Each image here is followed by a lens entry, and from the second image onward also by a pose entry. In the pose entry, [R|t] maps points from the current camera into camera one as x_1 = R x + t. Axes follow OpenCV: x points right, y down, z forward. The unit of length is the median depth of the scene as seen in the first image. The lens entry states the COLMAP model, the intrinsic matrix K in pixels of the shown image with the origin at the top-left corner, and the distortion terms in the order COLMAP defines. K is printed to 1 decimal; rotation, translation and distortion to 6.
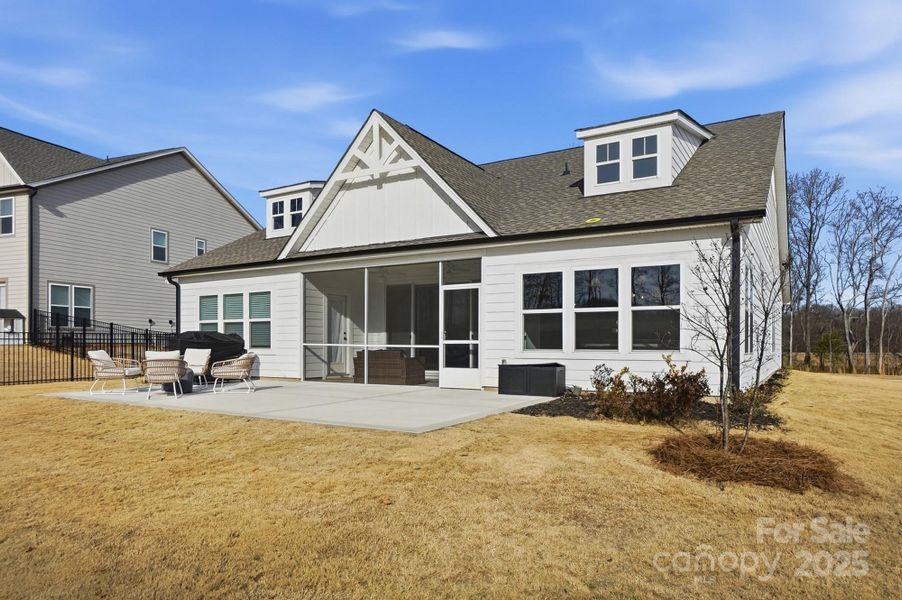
lens RADIAL K [[638.3, 0, 460.0], [0, 638.3, 305.7], [0, 0, 1]] dist [0.004895, 0.007859]
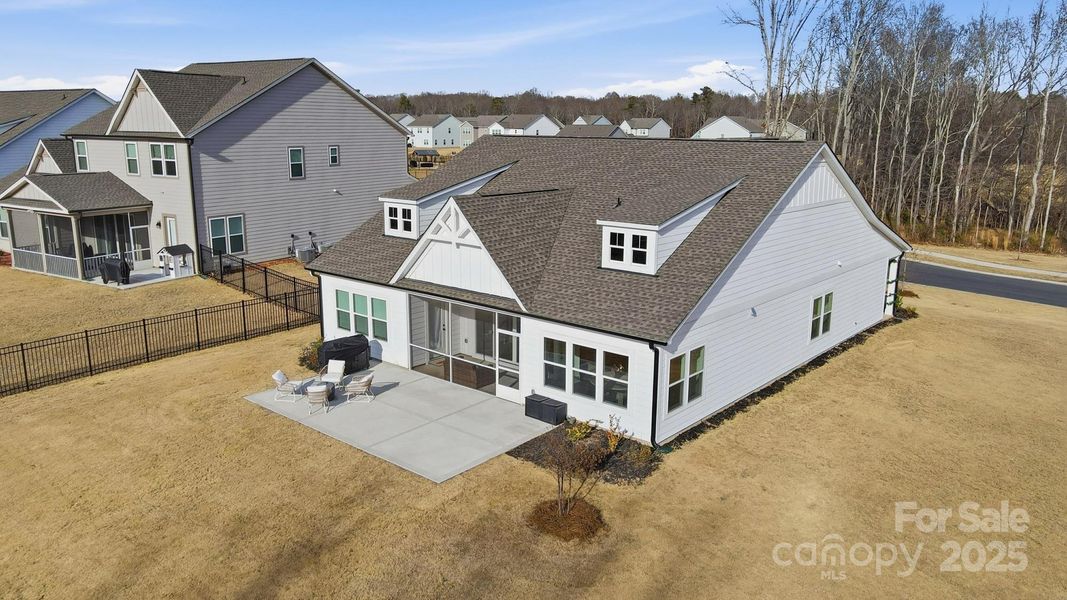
lens RADIAL K [[777.1, 0, 527.2], [0, 777.1, 295.6], [0, 0, 1]] dist [-0.007362, -0.002246]
pose [[0.988671, 0.036788, -0.145520, 0.256667], [-0.004605, 0.976477, 0.215574, -0.427514], [0.150028, -0.212462, 0.965584, -0.578567]]
